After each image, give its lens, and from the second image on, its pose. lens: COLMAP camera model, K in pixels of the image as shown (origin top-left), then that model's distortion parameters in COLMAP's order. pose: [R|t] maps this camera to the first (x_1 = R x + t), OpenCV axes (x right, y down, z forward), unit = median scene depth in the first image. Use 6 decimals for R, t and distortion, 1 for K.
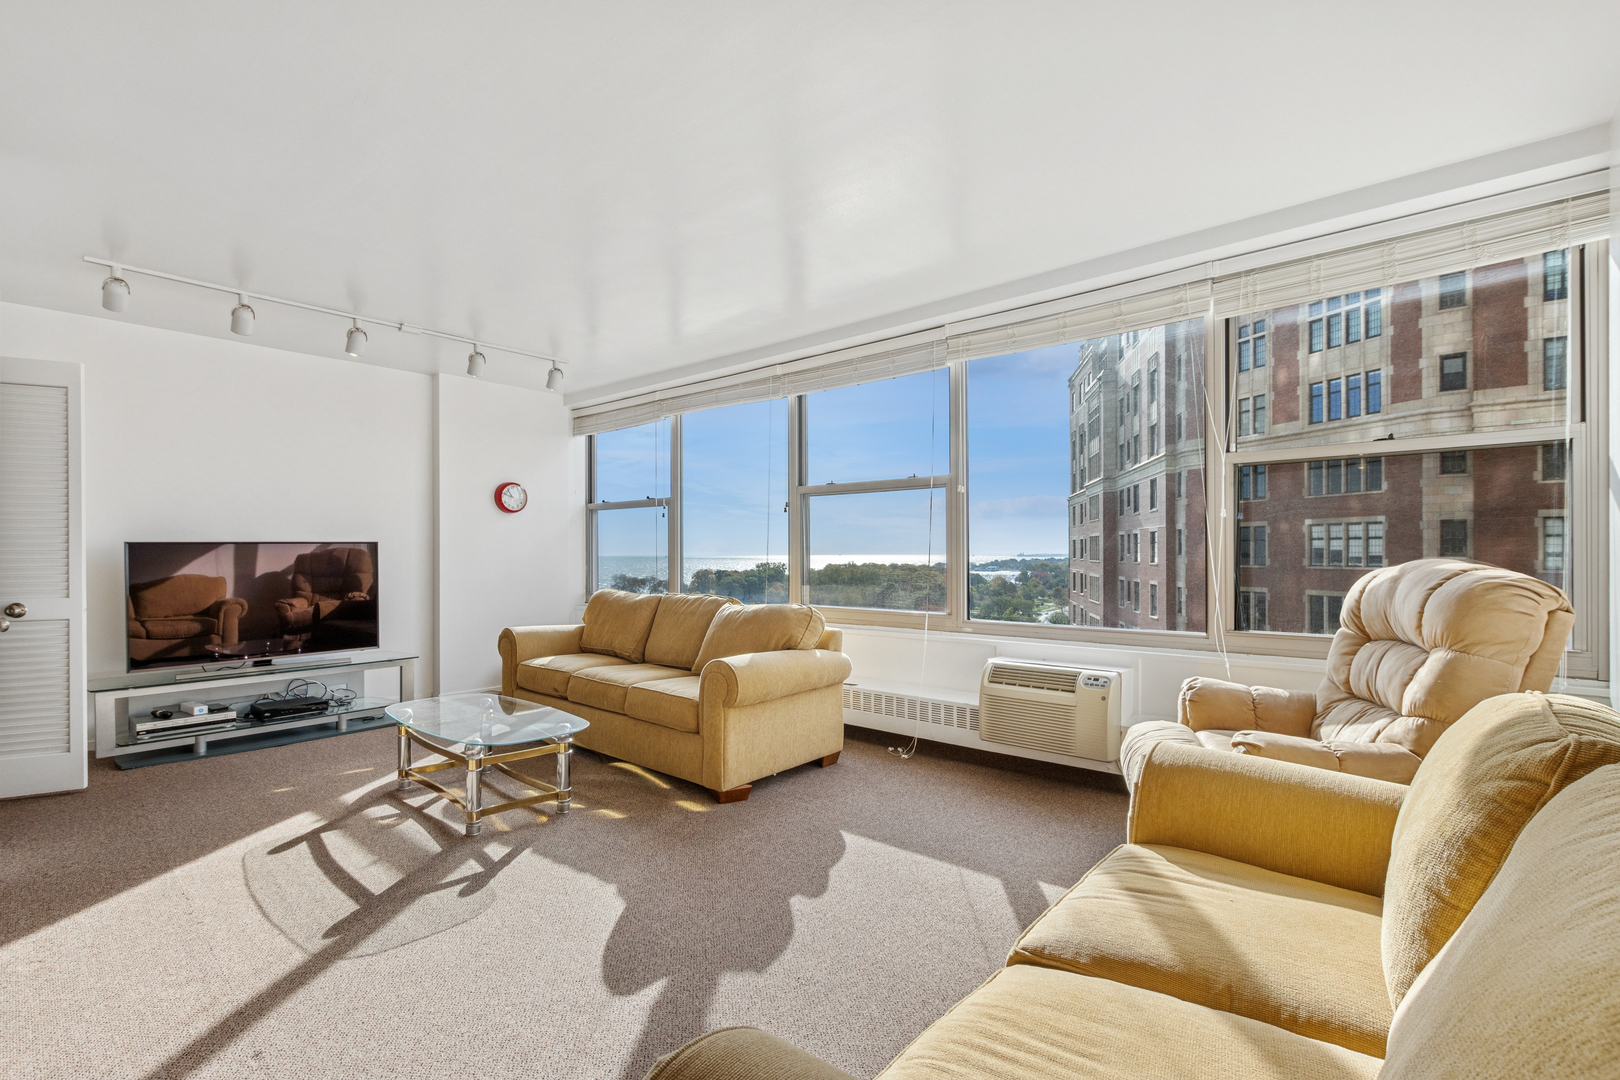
lens RADIAL K [[740.7, 0, 814.5], [0, 740.7, 548.4], [0, 0, 1]] dist [0.001963, 0.000015]
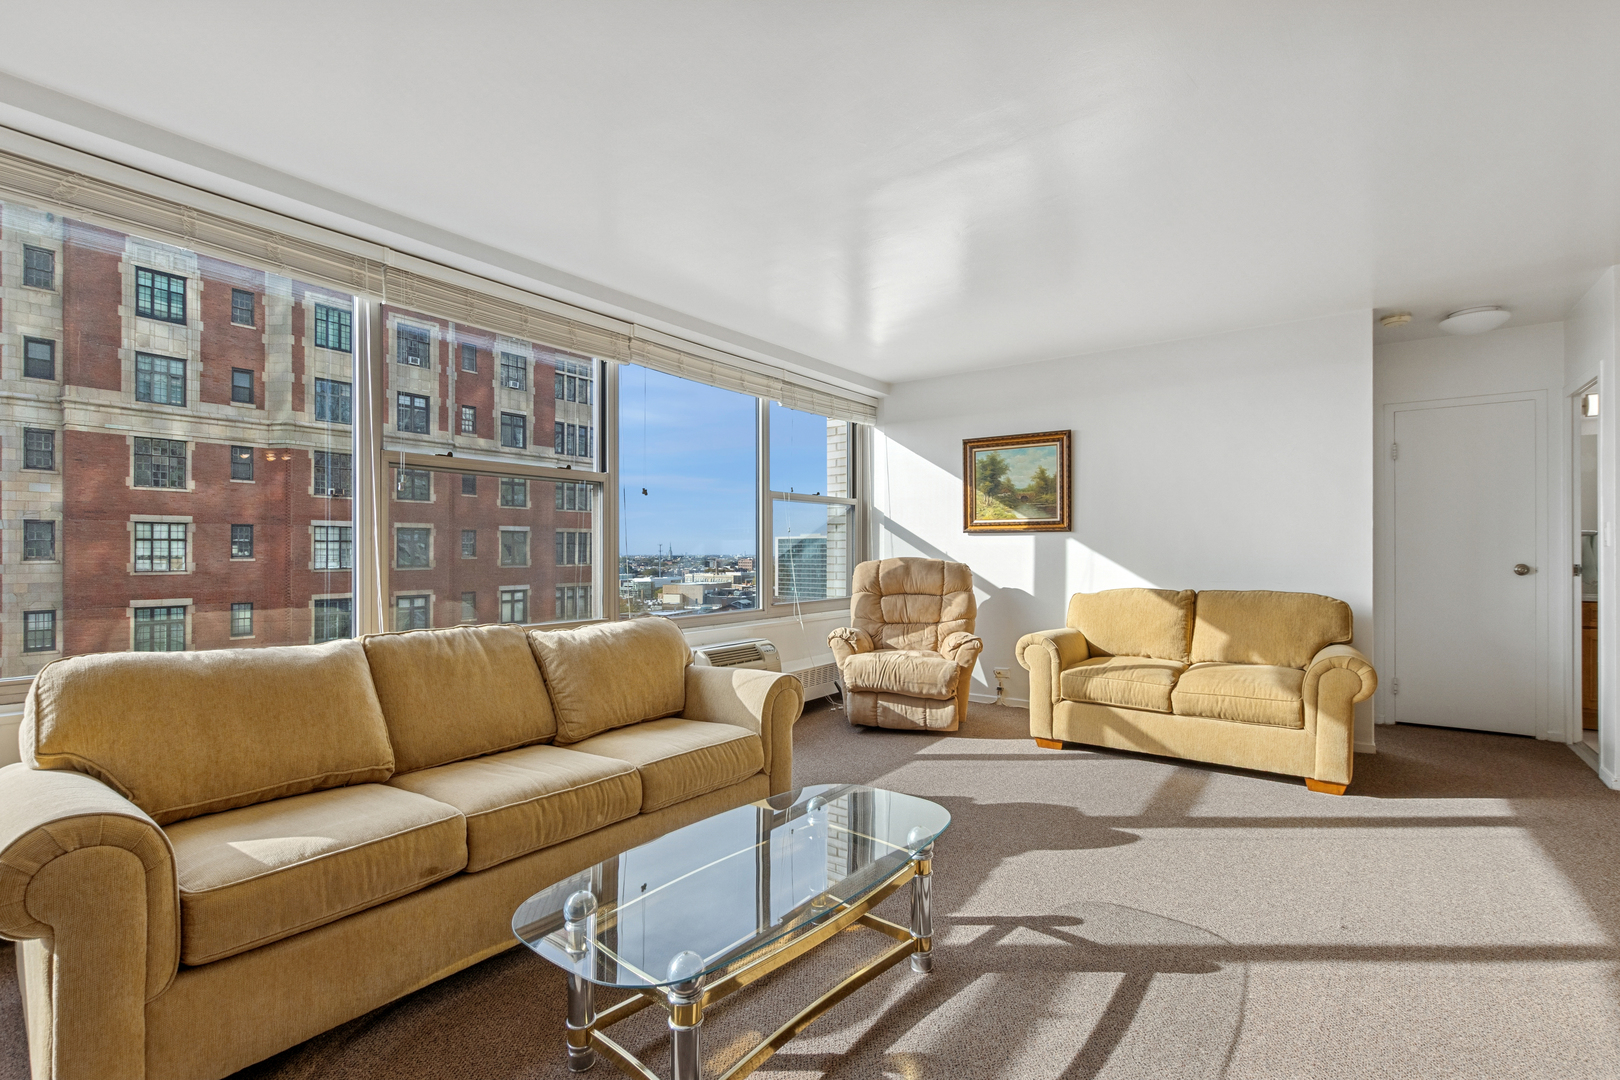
lens RADIAL K [[747.4, 0, 803.6], [0, 747.4, 548.4], [0, 0, 1]] dist [0.000712, -0.000220]
pose [[-0.066066, 0.006993, 0.997791, -0.128719], [-0.002577, 0.999971, -0.007178, 0.000645], [-0.997812, -0.003045, -0.066046, 0.130365]]
